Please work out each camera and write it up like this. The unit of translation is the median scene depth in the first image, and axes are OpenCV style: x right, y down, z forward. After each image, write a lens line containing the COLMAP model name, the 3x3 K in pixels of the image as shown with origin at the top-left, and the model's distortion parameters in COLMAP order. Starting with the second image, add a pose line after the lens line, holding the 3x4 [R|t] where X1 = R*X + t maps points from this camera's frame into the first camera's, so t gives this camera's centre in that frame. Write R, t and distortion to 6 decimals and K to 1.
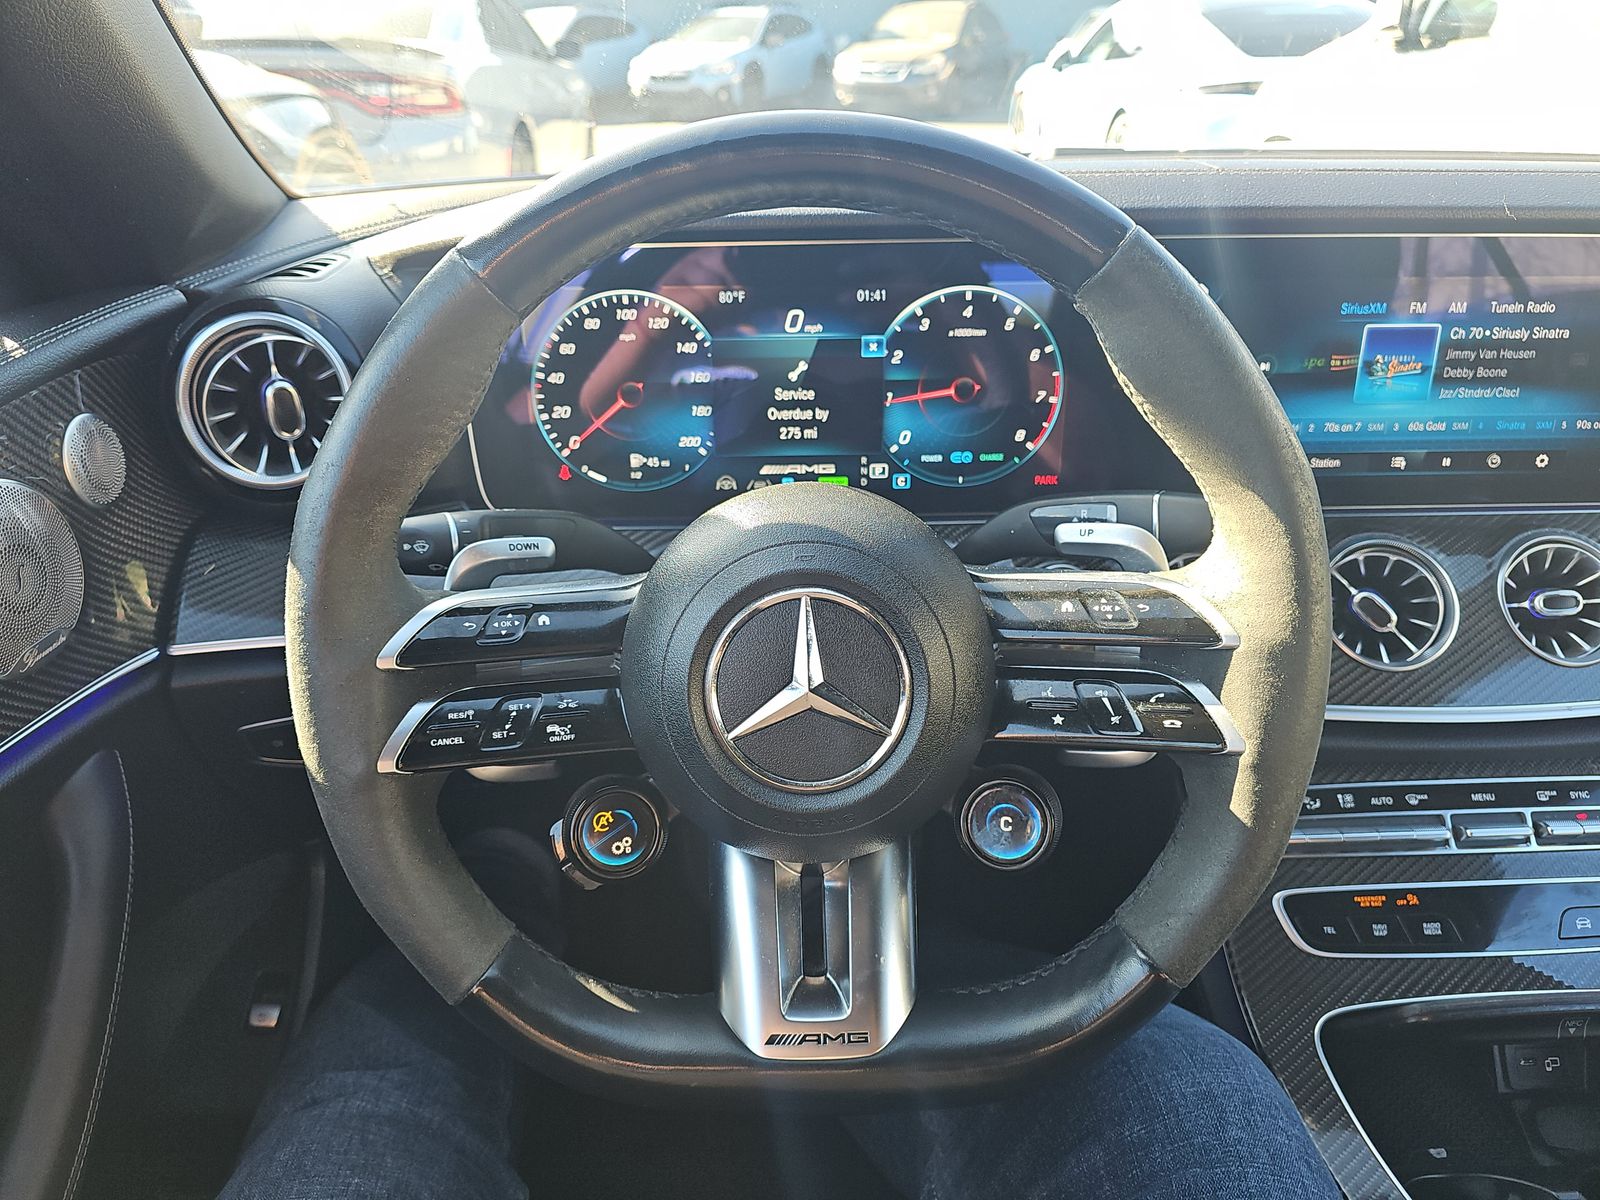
lens RADIAL K [[1043.5, 0, 763.2], [0, 1043.5, 595.3], [0, 0, 1]] dist [0.038958, -0.044560]
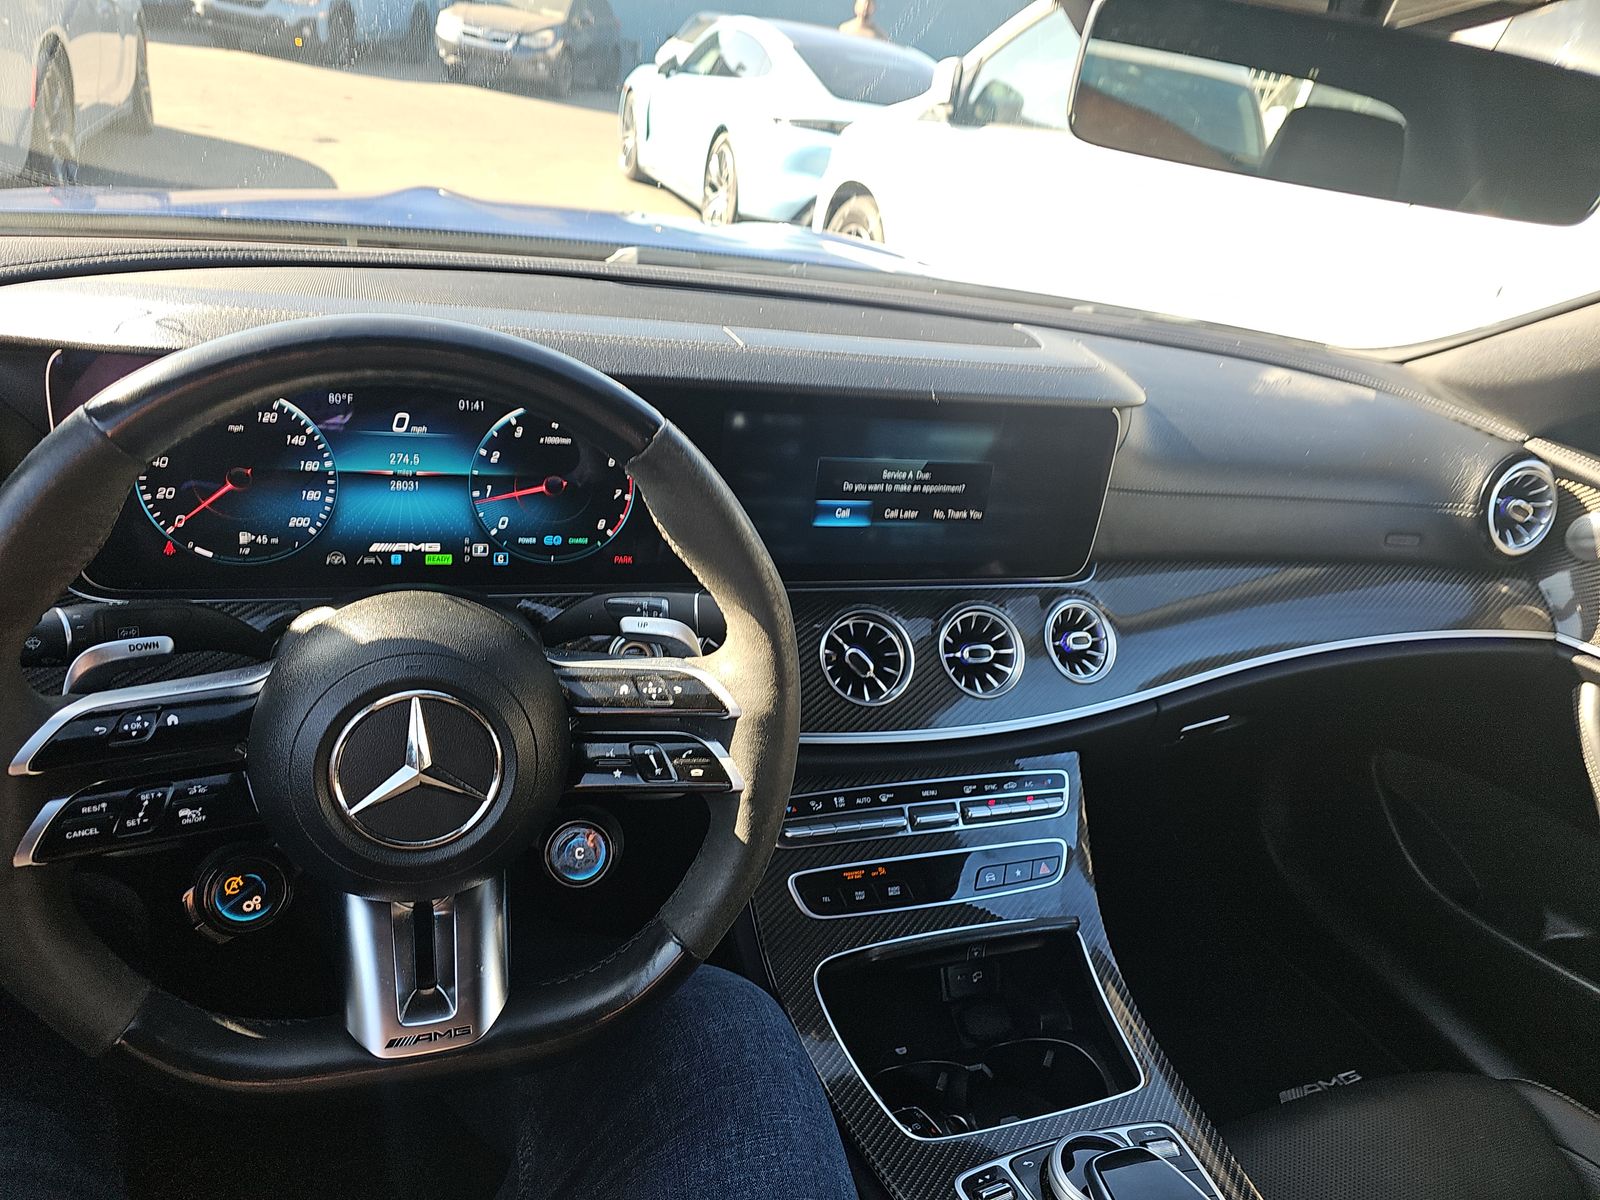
lens RADIAL K [[1043.5, 0, 776.4], [0, 1043.5, 636.2], [0, 0, 1]] dist [0.038958, -0.044560]
pose [[0.930758, -0.013458, 0.365387, -0.009941], [-0.005251, 0.998727, 0.050161, -0.089504], [-0.365597, -0.048606, 0.929503, -0.217496]]
